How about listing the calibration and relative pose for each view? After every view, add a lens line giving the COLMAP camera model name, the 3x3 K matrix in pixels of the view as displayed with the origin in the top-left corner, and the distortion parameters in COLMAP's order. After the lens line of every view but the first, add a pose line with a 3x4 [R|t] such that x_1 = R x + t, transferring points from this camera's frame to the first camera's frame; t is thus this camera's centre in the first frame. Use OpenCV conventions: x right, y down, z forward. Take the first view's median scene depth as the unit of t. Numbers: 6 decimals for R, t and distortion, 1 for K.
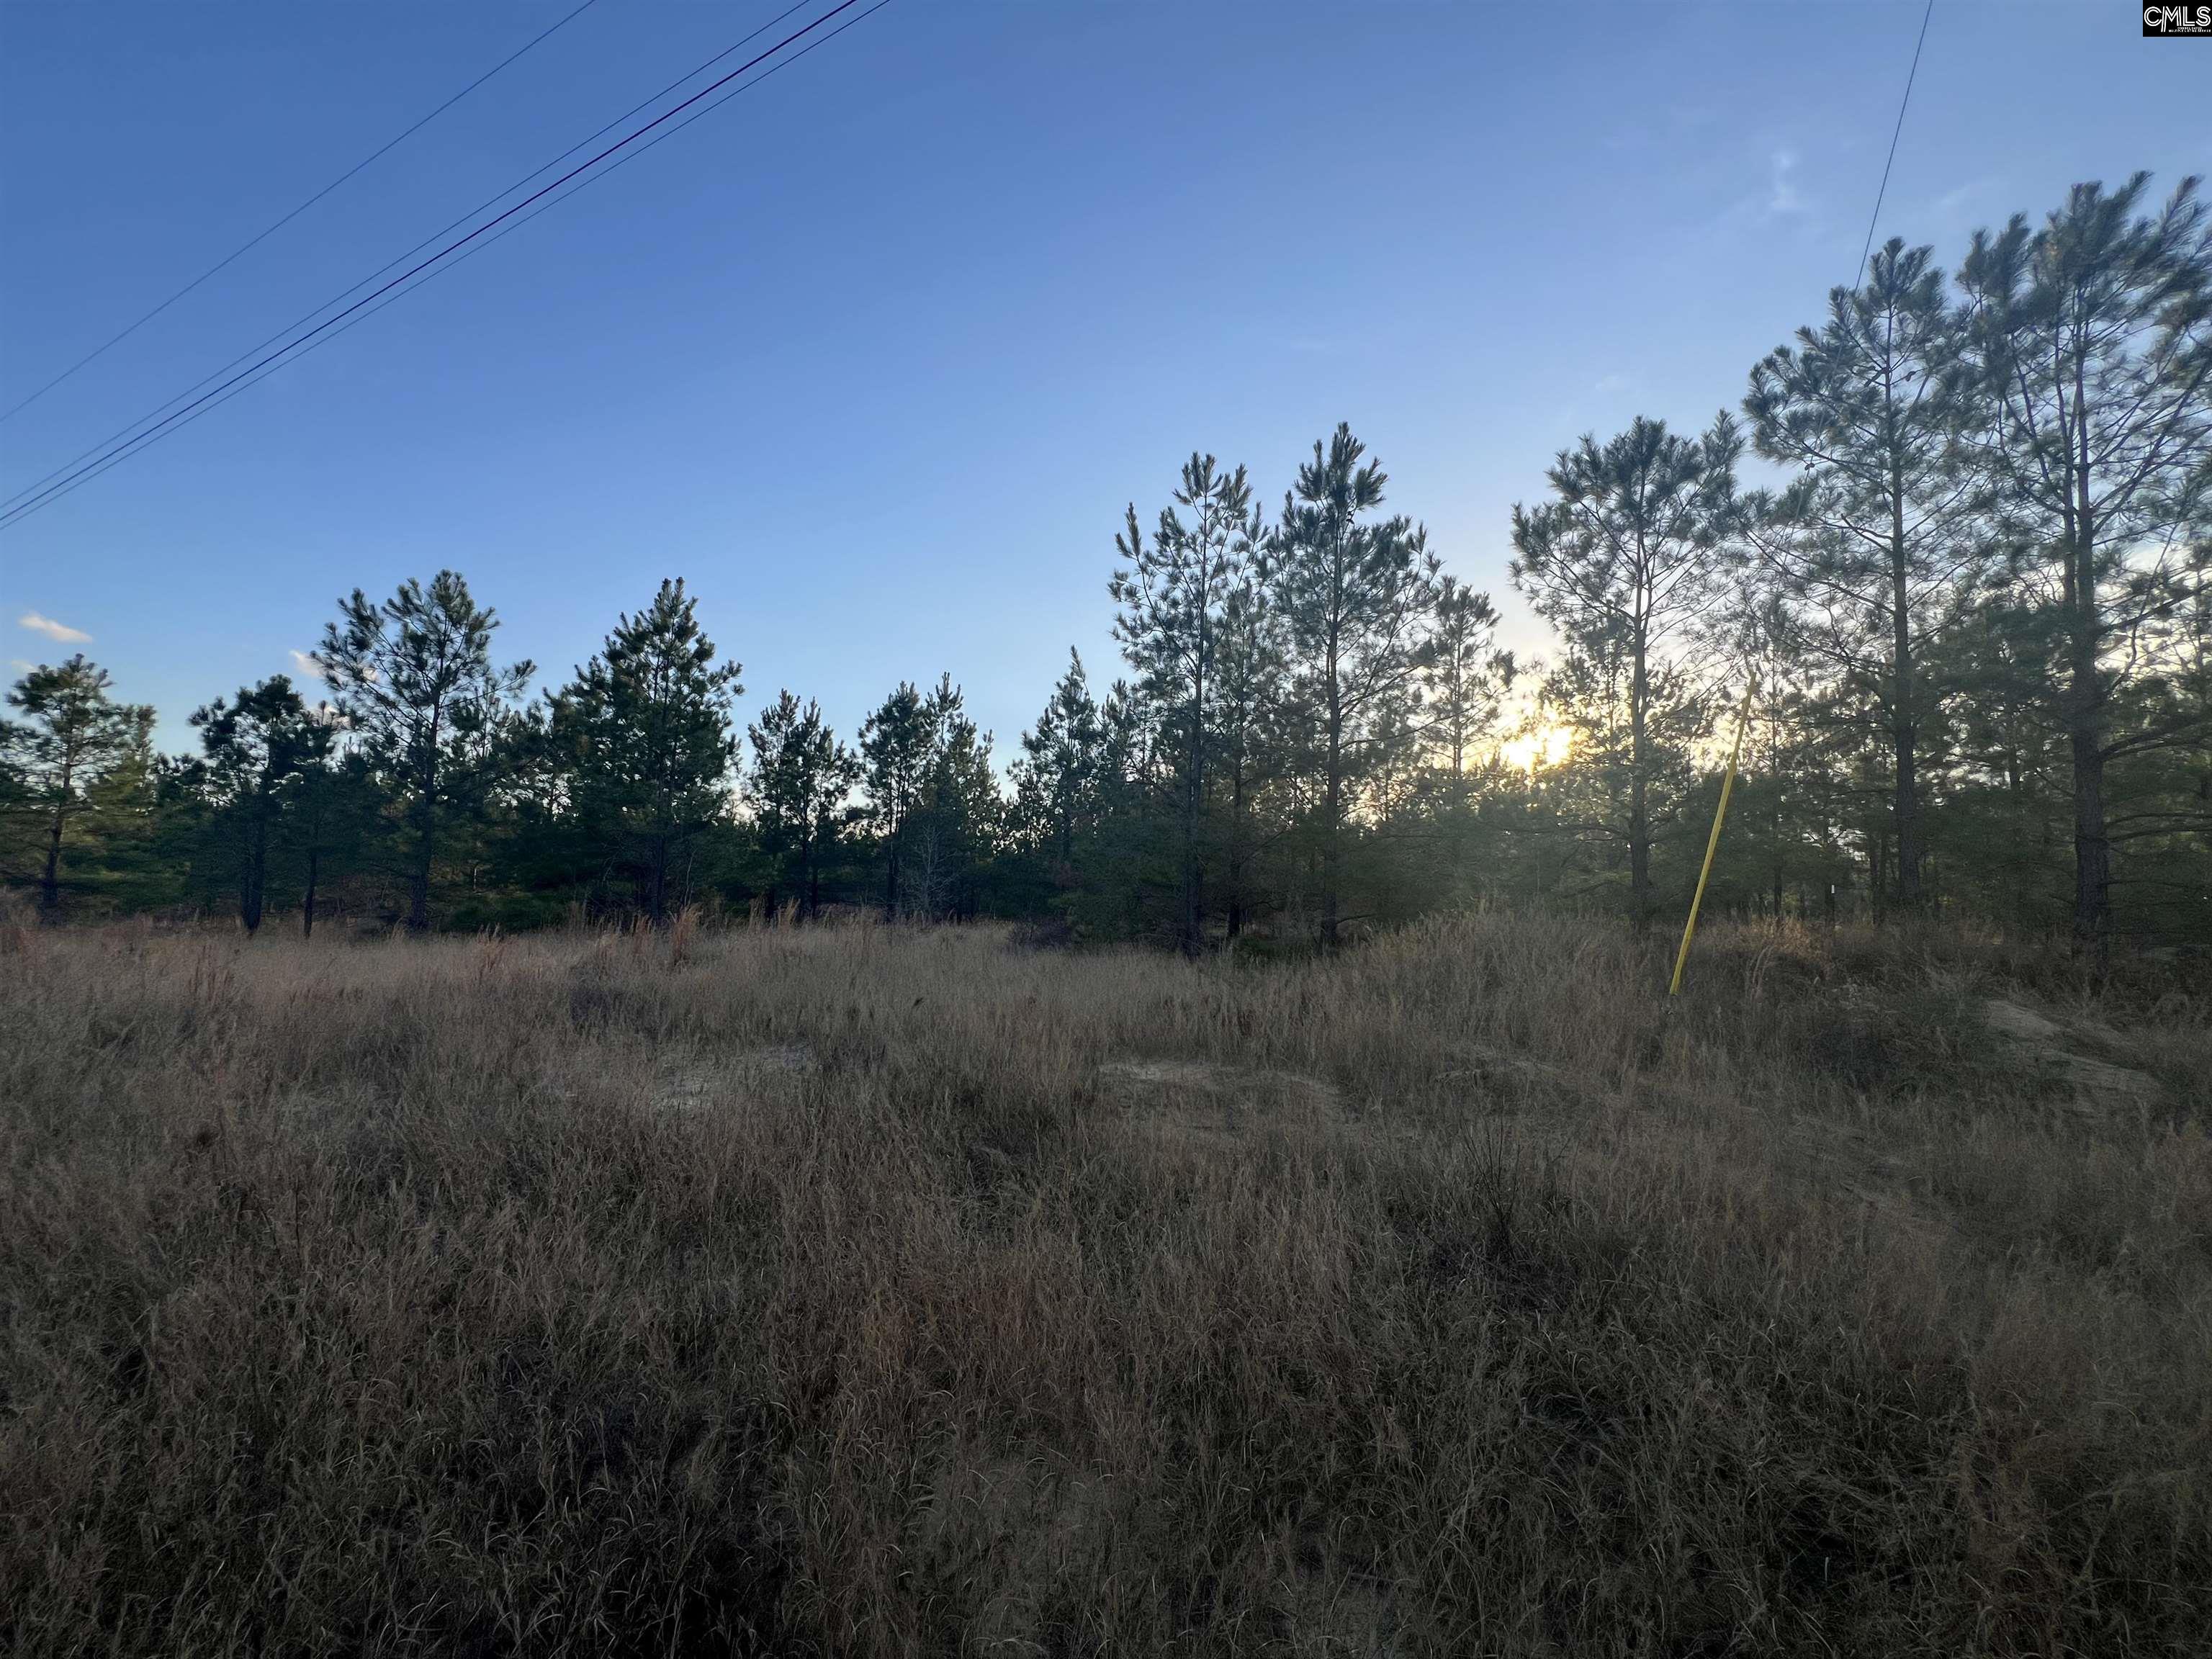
lens RADIAL K [[879.3, 0, 1101.6], [0, 879.3, 828.5], [0, 0, 1]] dist [-0.008972, 0.001175]
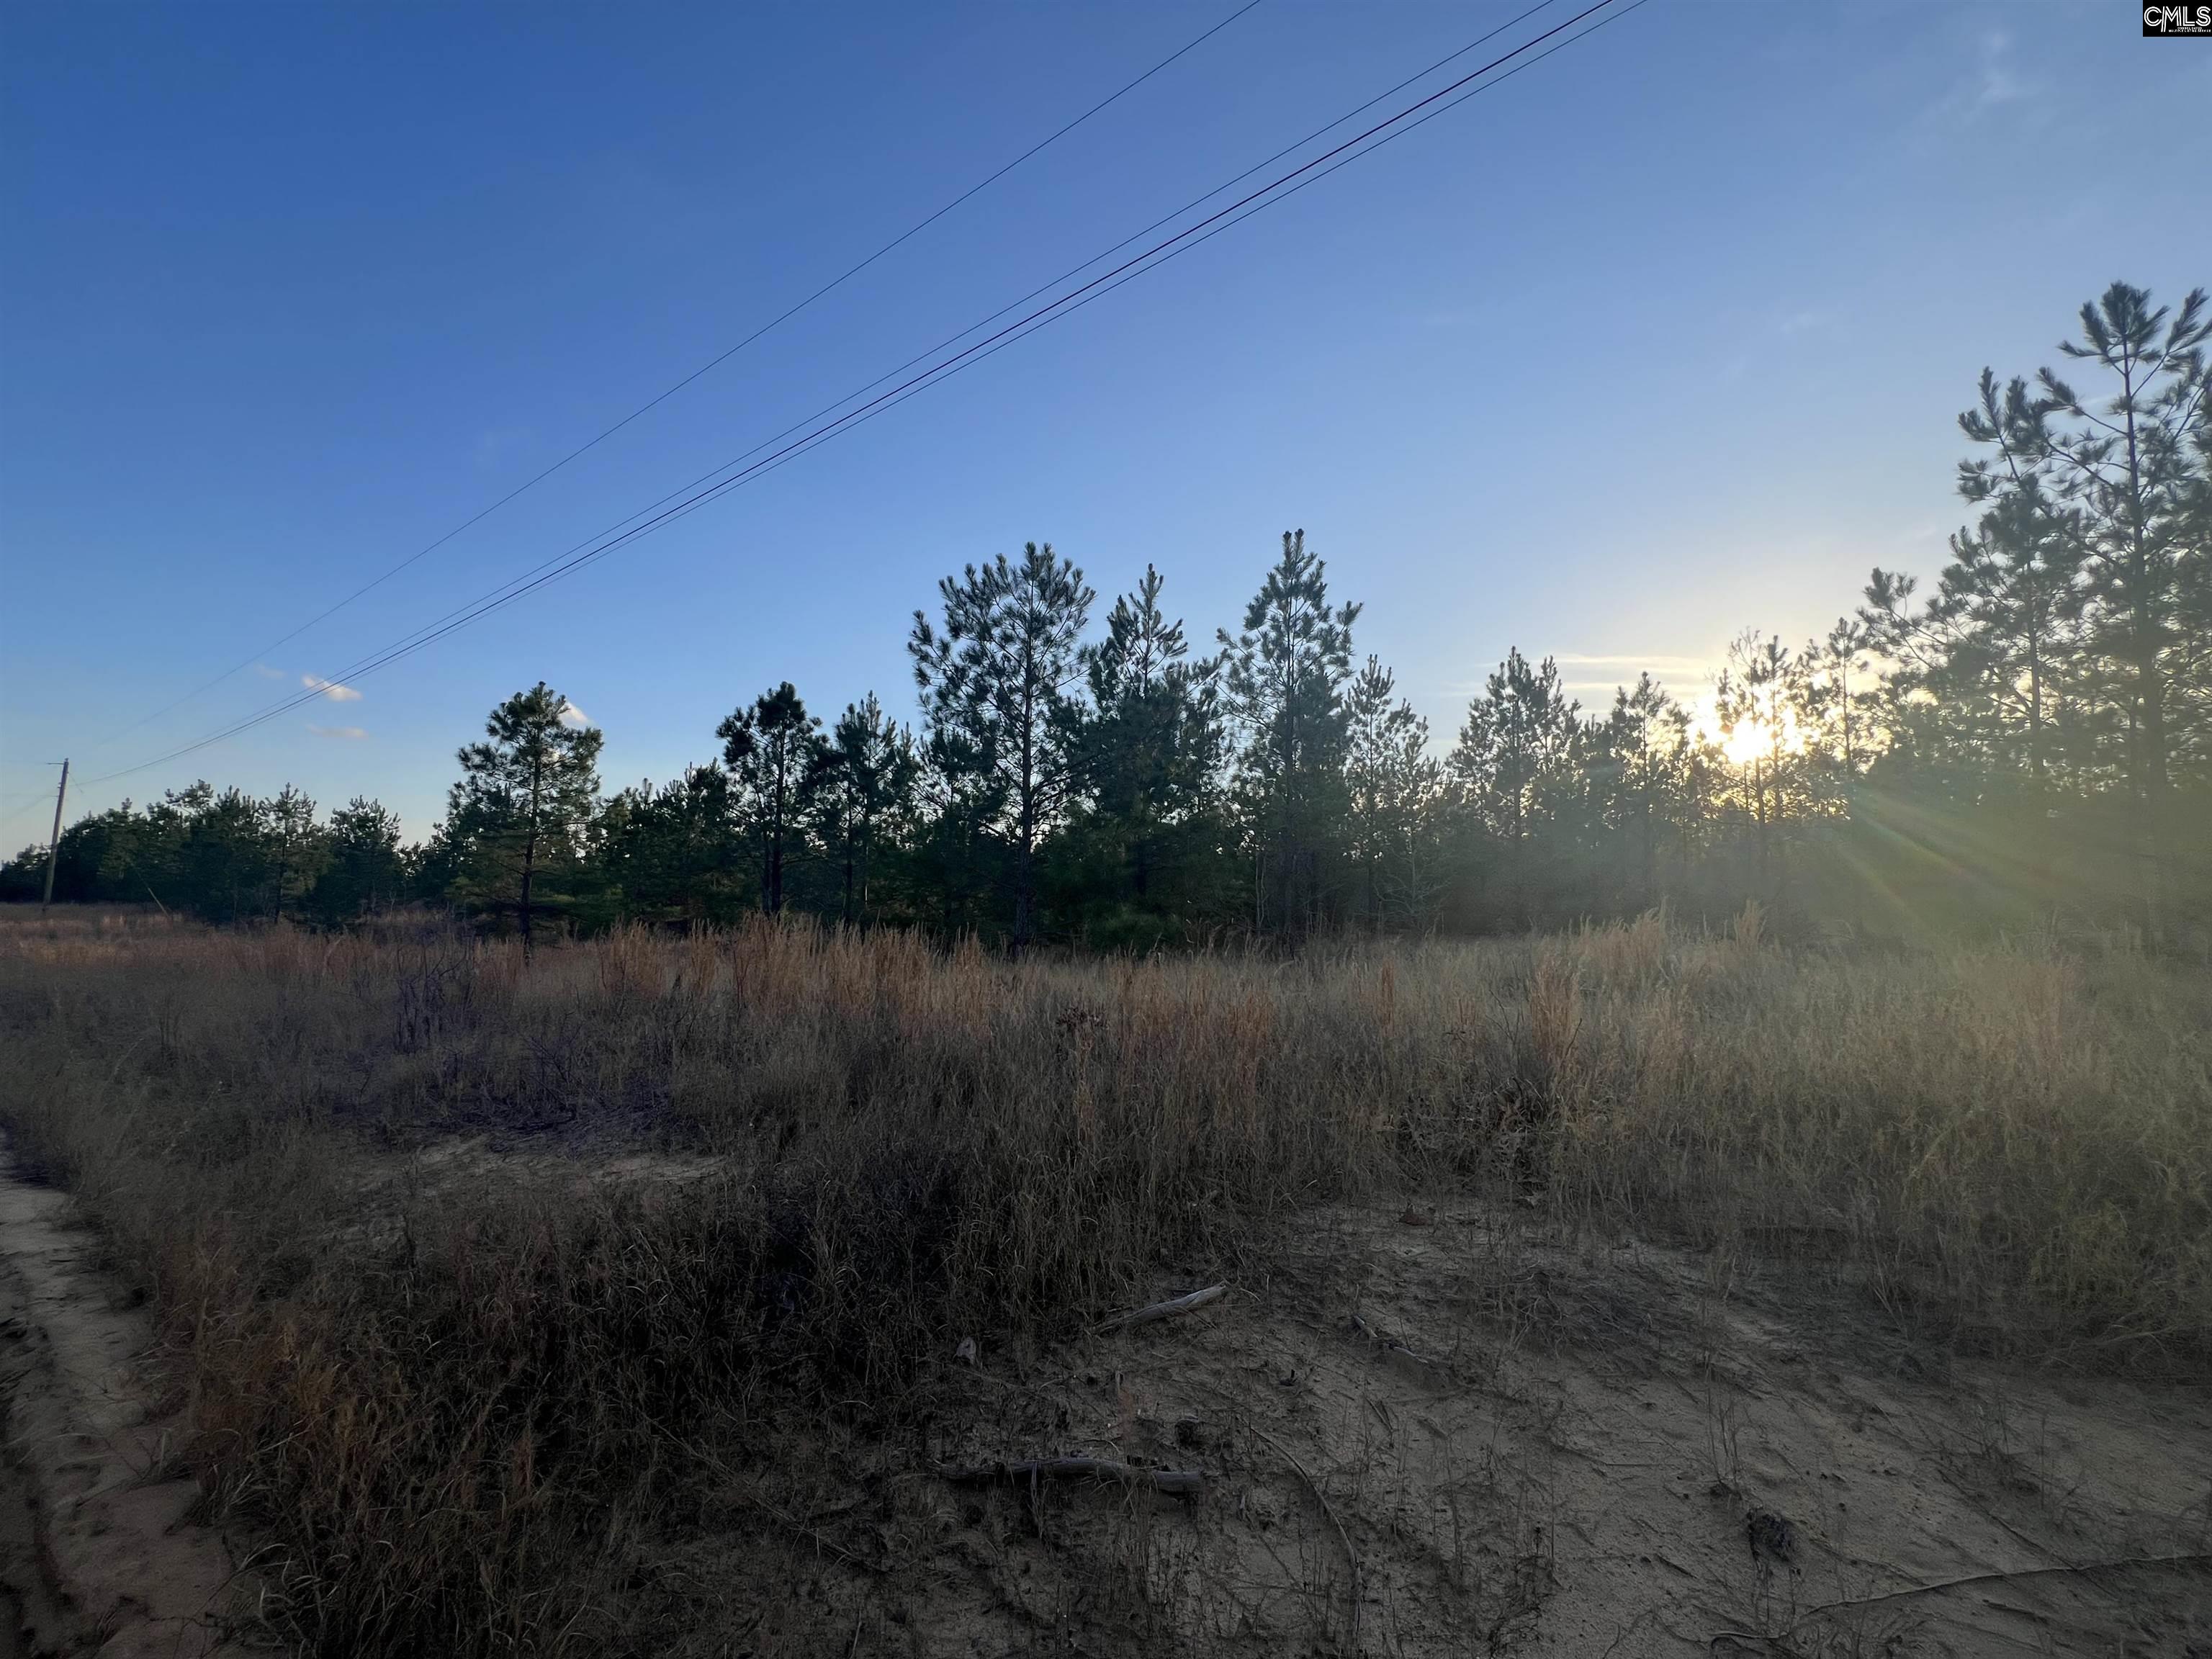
lens RADIAL K [[879.3, 0, 1101.2], [0, 879.3, 828.8], [0, 0, 1]] dist [-0.008972, 0.001175]
pose [[0.986697, -0.033499, -0.159080, -0.617434], [0.032240, 0.999425, -0.010493, 0.006957], [0.159340, 0.005225, 0.987210, 0.148794]]
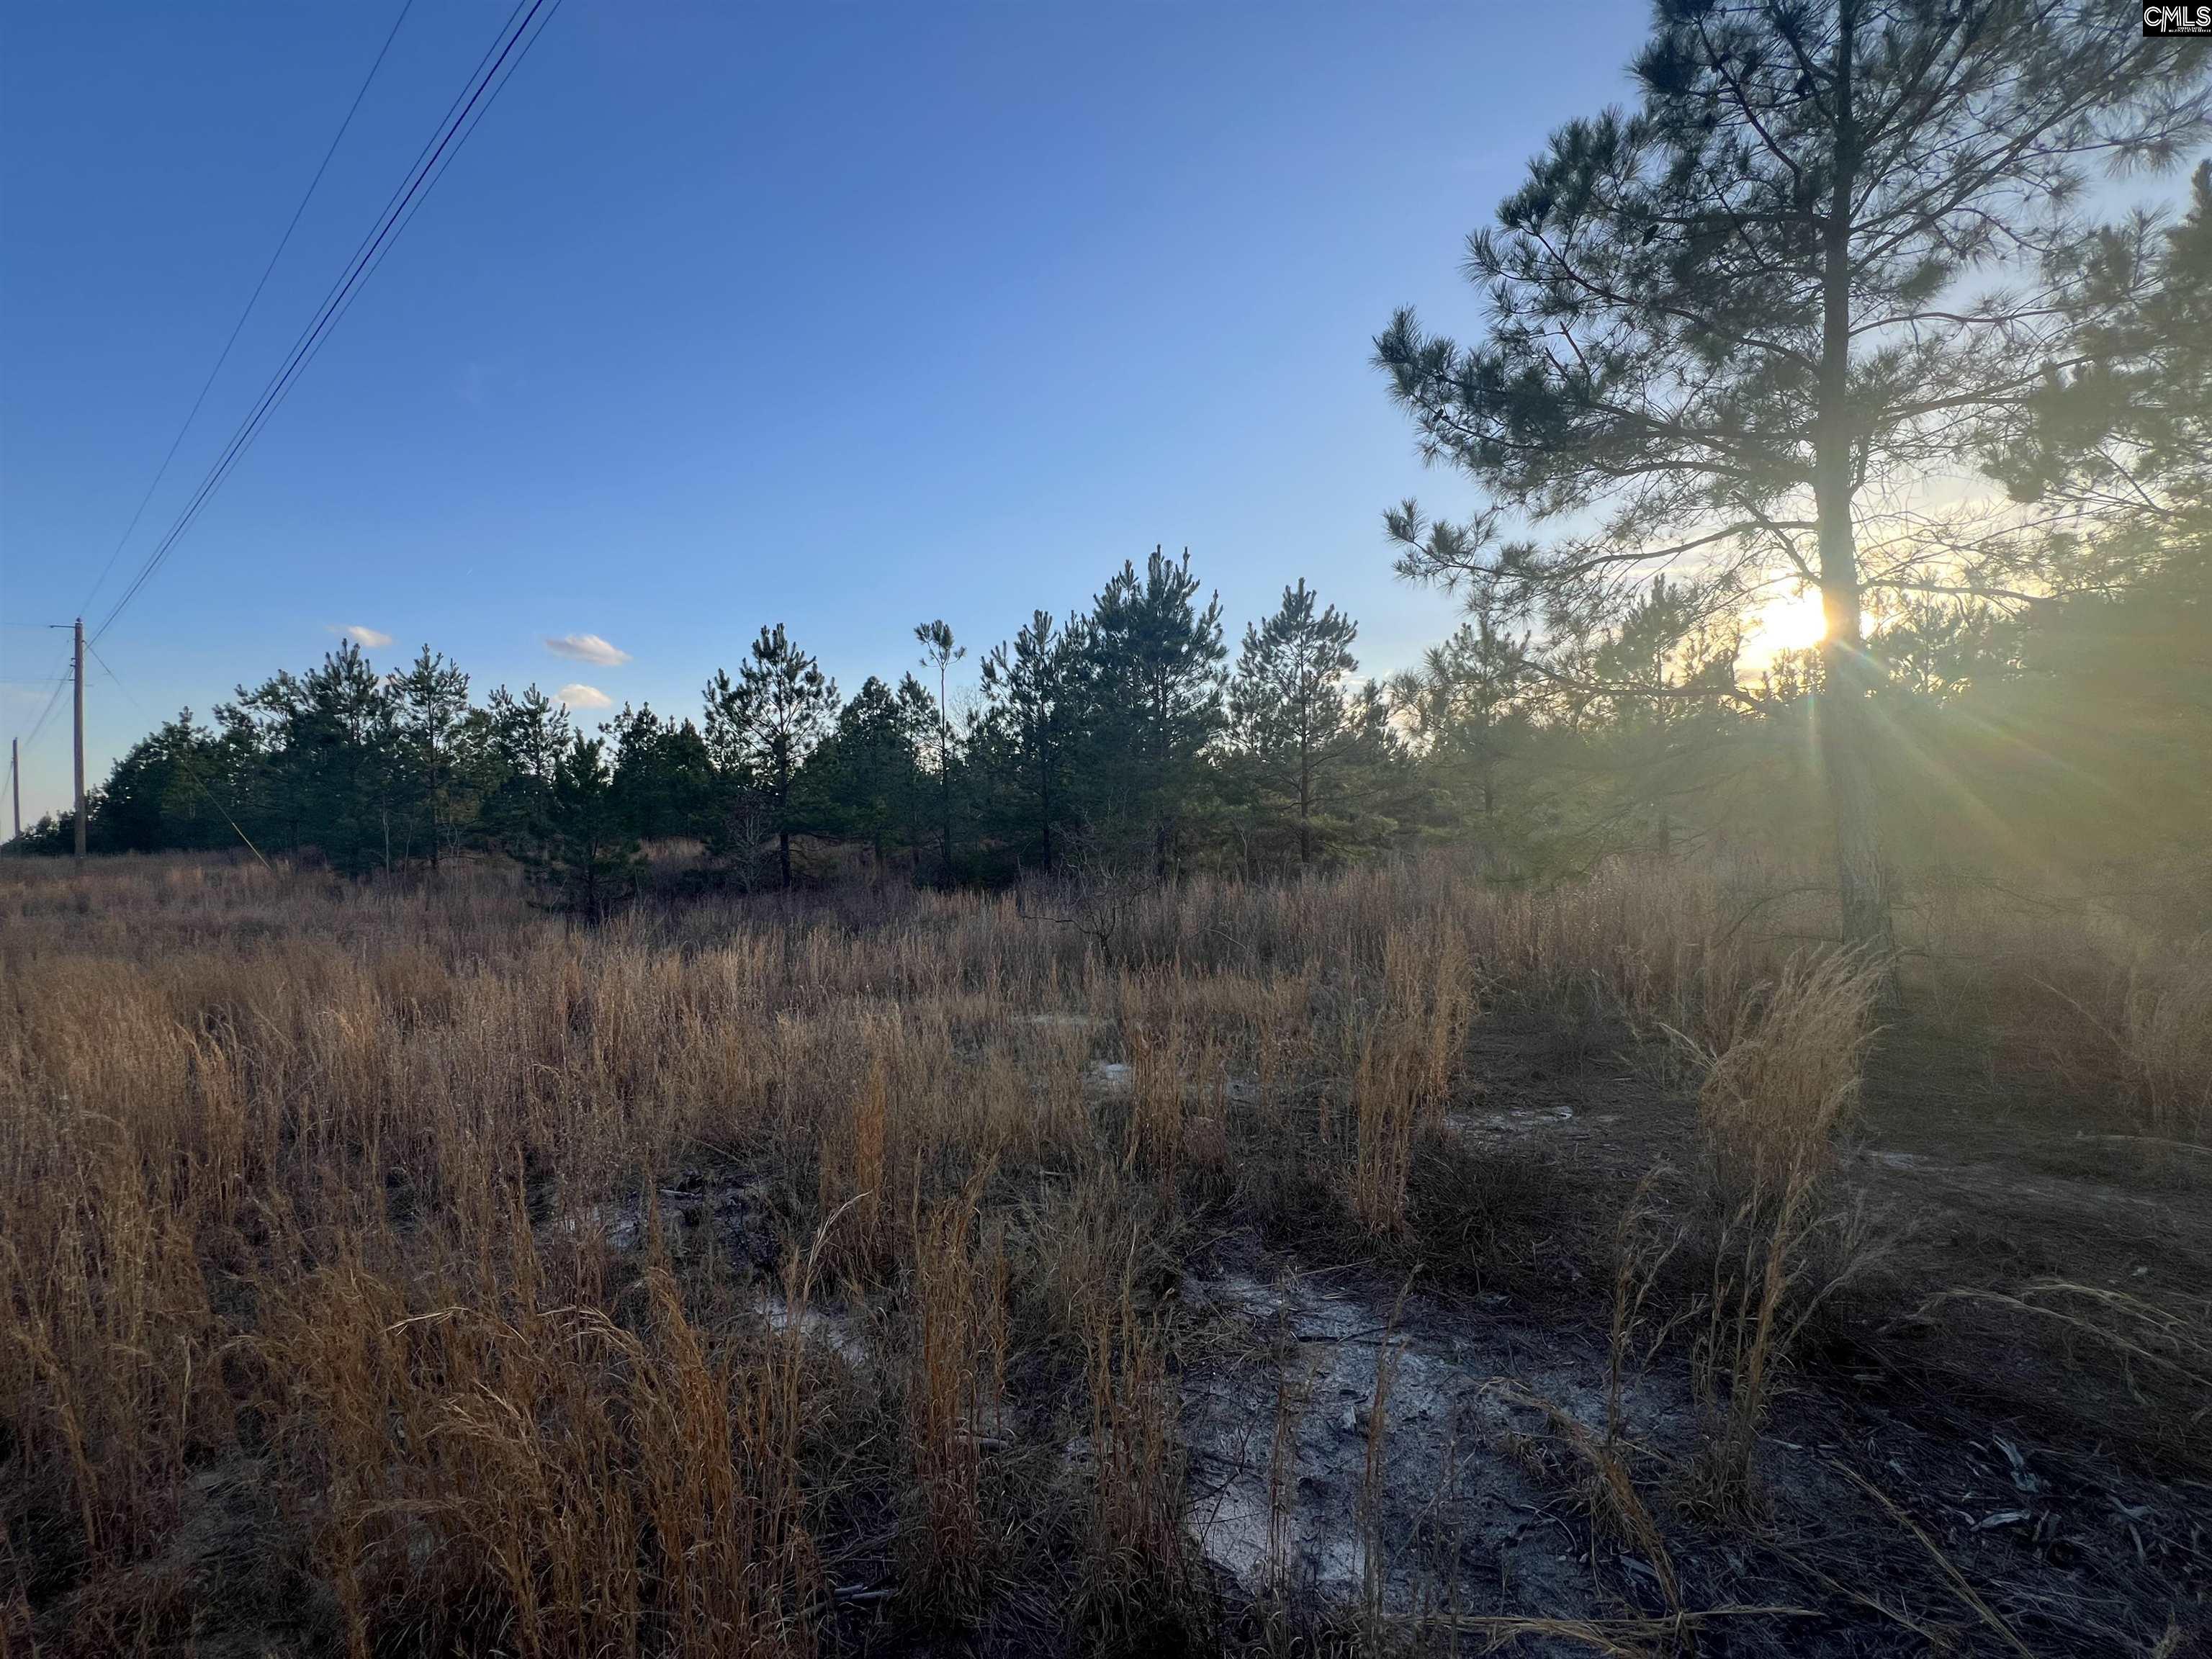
lens RADIAL K [[879.3, 0, 1099.3], [0, 879.3, 830.4], [0, 0, 1]] dist [-0.008972, 0.001175]
pose [[0.977249, -0.058236, -0.203943, -2.234821], [0.076268, 0.993735, 0.081695, 0.086797], [0.197908, -0.095390, 0.975568, 1.188546]]
